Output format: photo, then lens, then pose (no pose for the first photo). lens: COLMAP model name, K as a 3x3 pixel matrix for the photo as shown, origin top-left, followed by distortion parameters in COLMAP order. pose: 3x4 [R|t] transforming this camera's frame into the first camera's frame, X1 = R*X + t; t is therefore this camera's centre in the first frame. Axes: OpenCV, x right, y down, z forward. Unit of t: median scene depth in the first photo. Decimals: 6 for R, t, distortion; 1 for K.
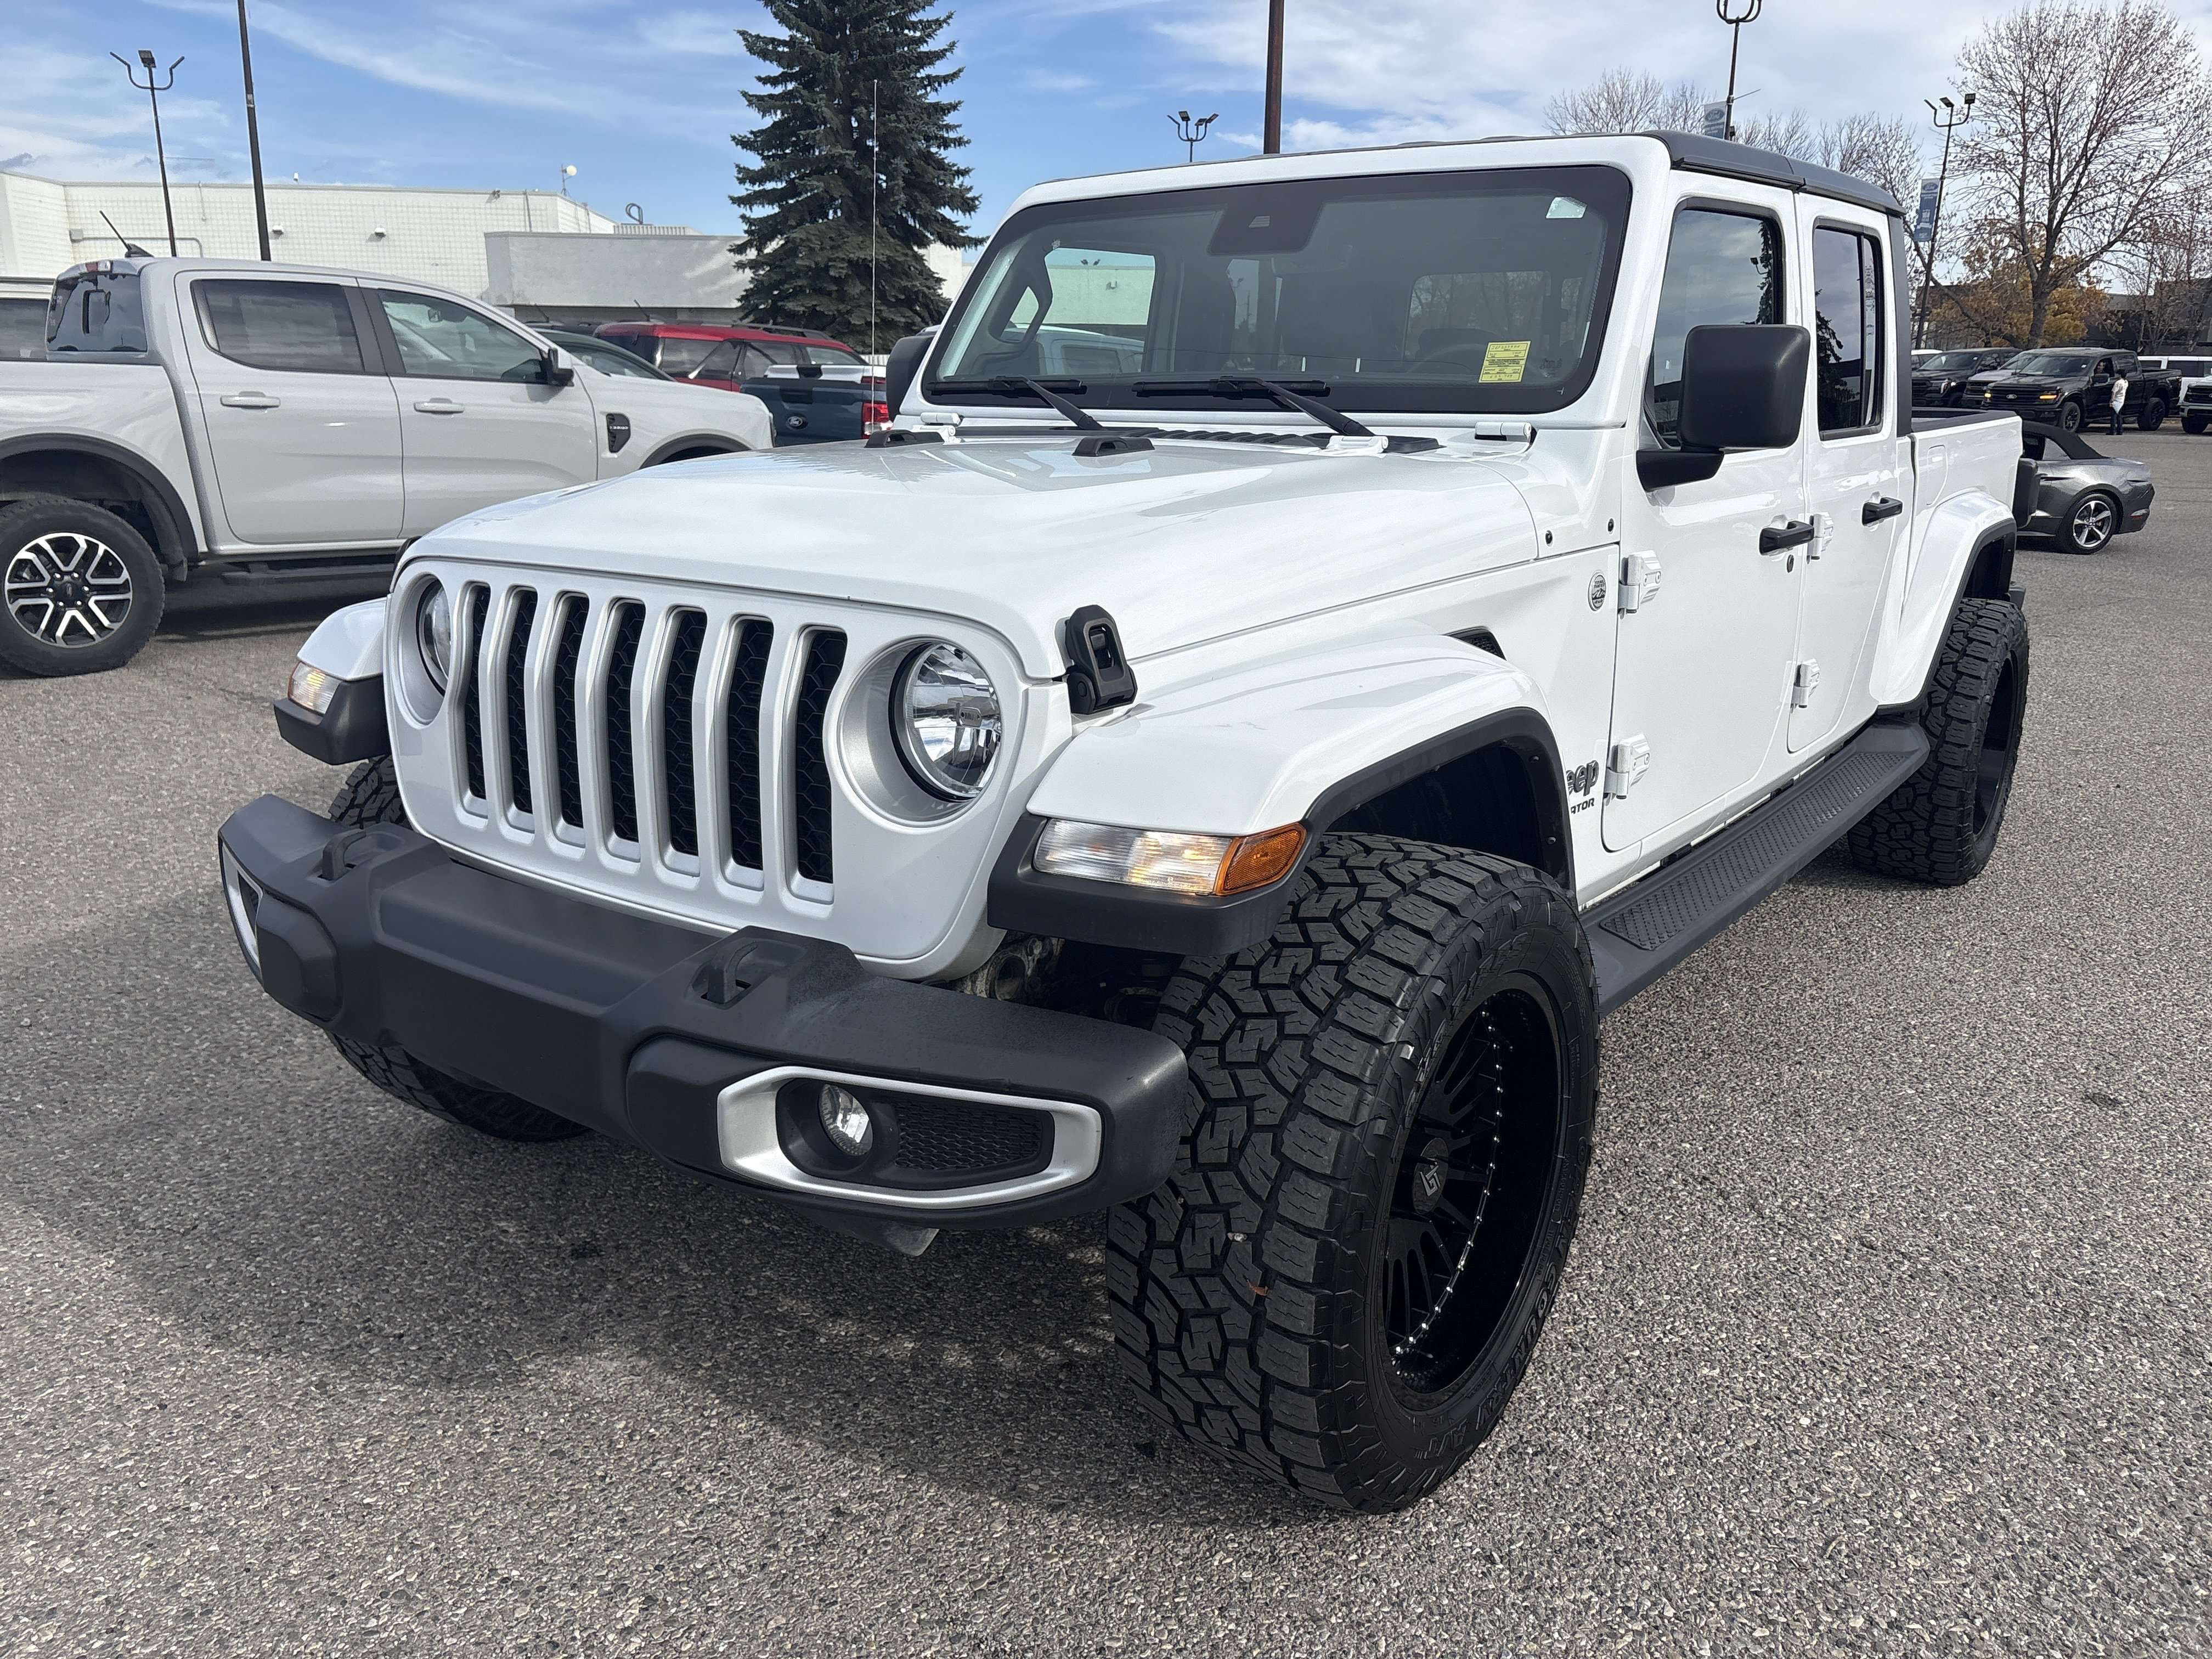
lens RADIAL K [[1785.0, 0, 1087.5], [0, 1785.0, 814.3], [0, 0, 1]] dist [0.036313, -0.029970]
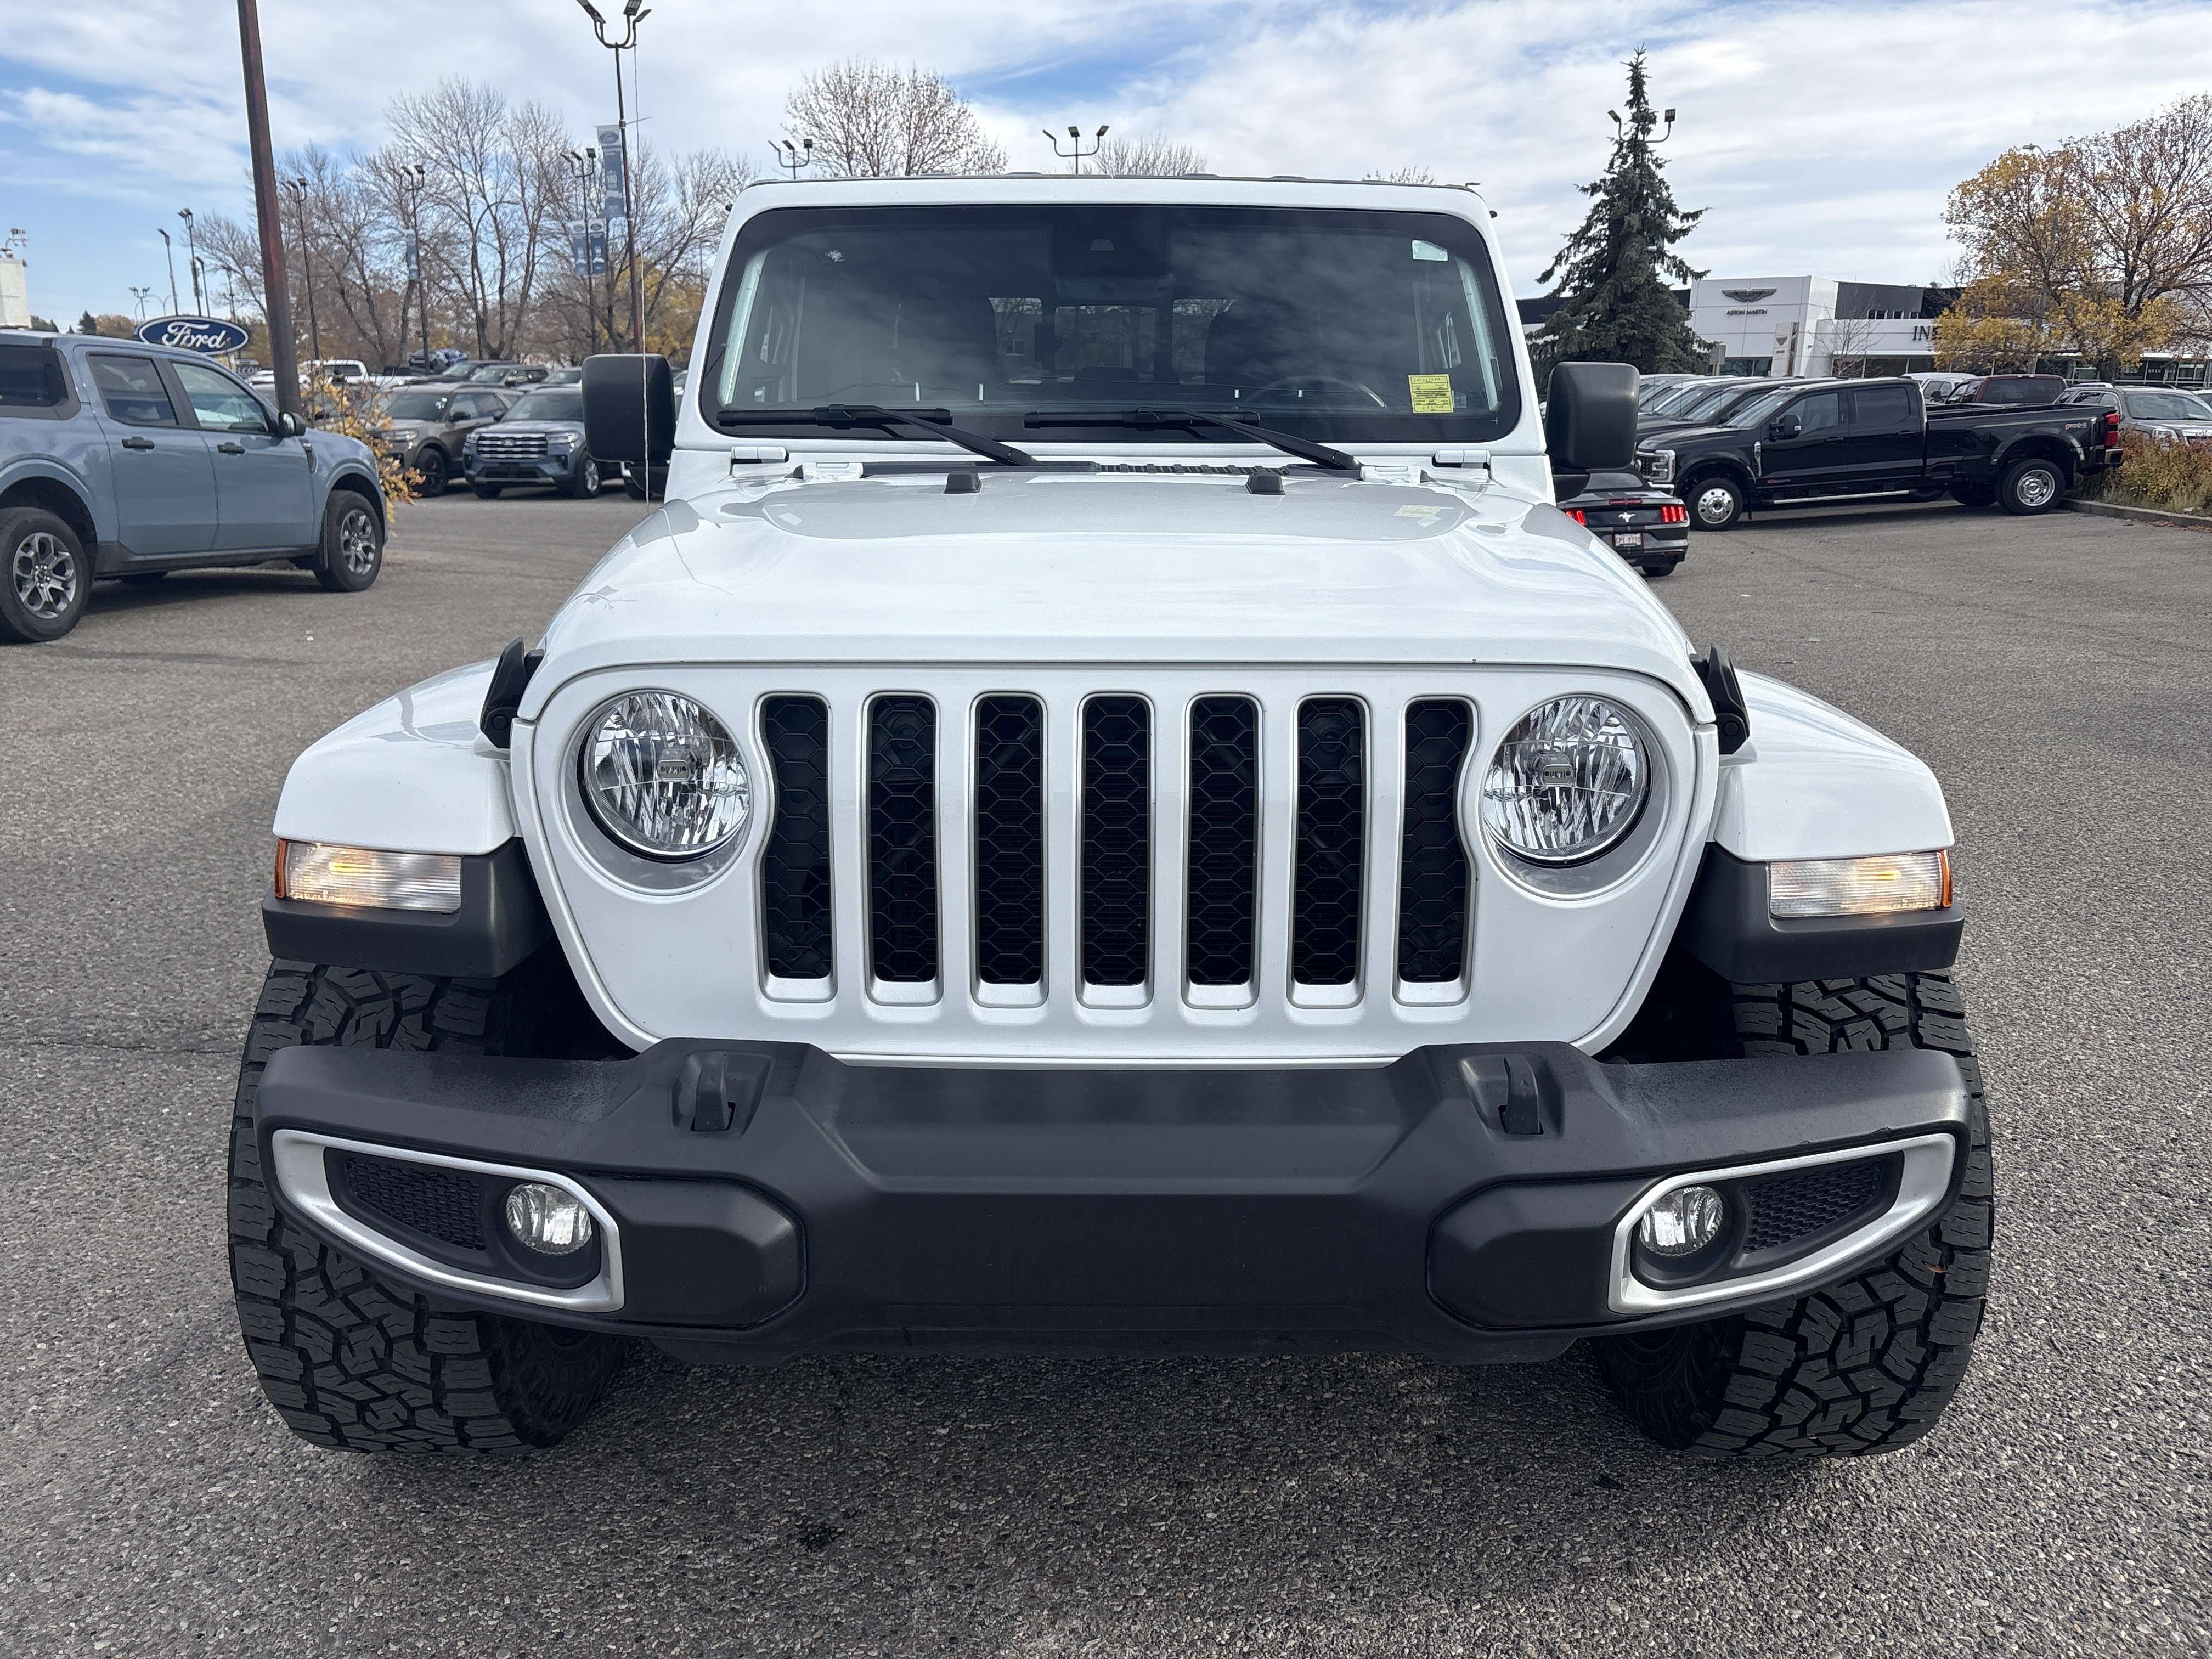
lens RADIAL K [[1785.0, 0, 1093.3], [0, 1785.0, 827.9], [0, 0, 1]] dist [0.036313, -0.029970]
pose [[0.782661, -0.143063, 0.605785, -0.589188], [0.143339, 0.988497, 0.048253, -0.076377], [-0.605719, 0.049067, 0.794164, 0.284752]]
